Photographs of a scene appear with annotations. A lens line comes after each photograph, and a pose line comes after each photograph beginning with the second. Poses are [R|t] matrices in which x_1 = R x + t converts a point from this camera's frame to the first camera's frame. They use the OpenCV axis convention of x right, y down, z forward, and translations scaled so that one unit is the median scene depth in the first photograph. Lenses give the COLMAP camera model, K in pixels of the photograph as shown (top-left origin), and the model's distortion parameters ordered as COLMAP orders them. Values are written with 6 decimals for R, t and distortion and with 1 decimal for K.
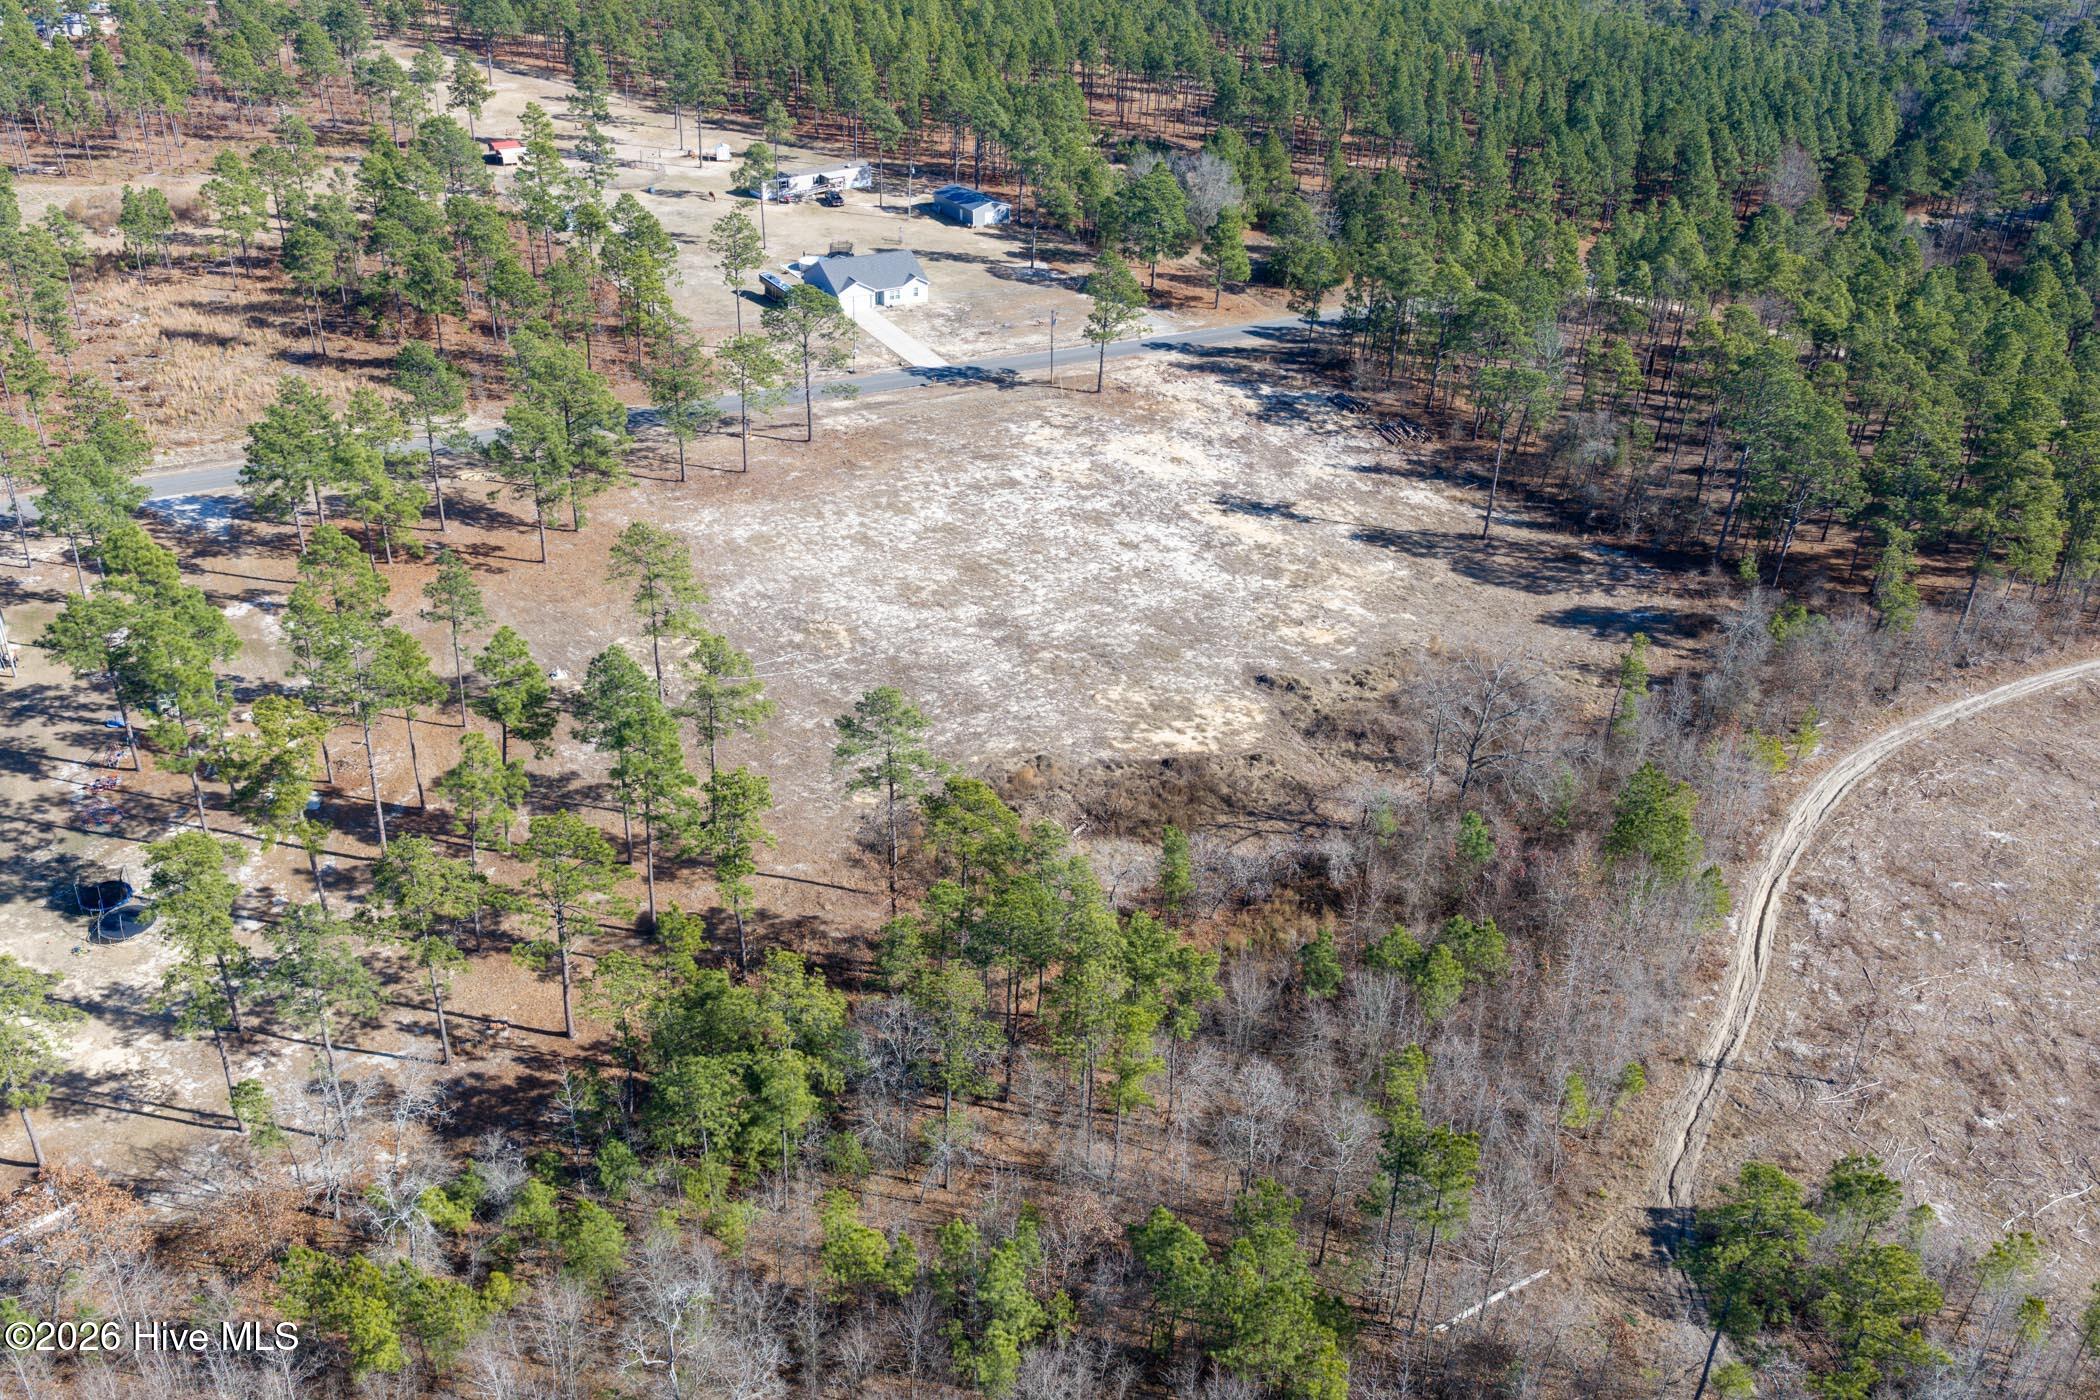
lens RADIAL K [[1731.6, 0, 1053.4], [0, 1731.6, 719.9], [0, 0, 1]] dist [0.017626, -0.029089]
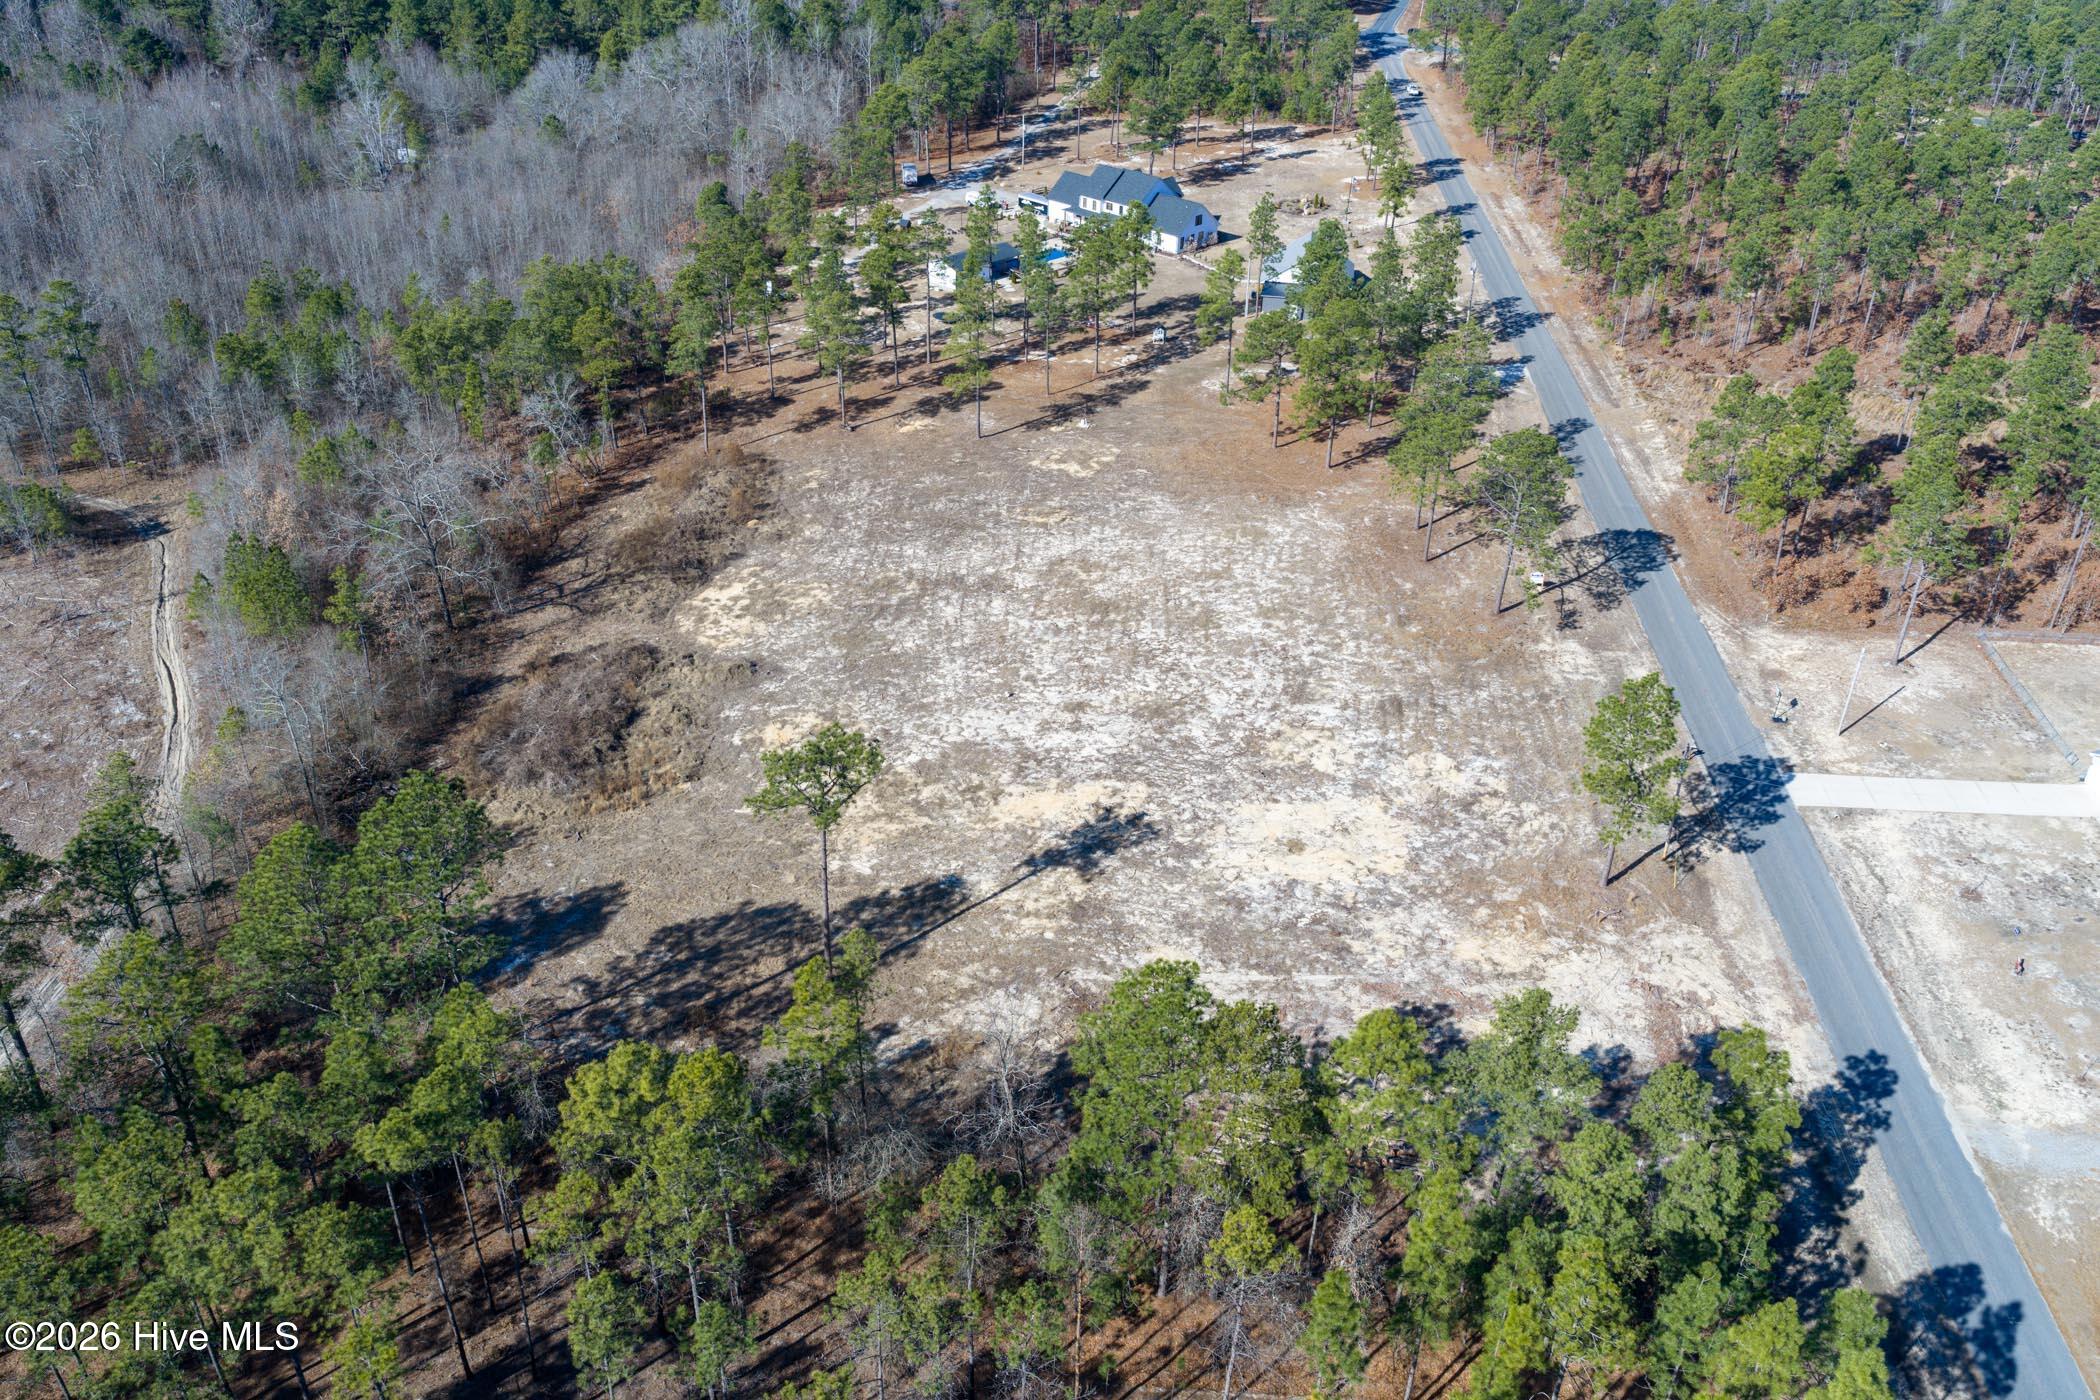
lens RADIAL K [[1731.6, 0, 1053.4], [0, 1731.6, 719.9], [0, 0, 1]] dist [0.017626, -0.029089]
pose [[-0.580629, 0.378302, -0.720942, 0.637019], [-0.446828, 0.592159, 0.670591, -0.635985], [0.680598, 0.711502, -0.174789, 1.132592]]
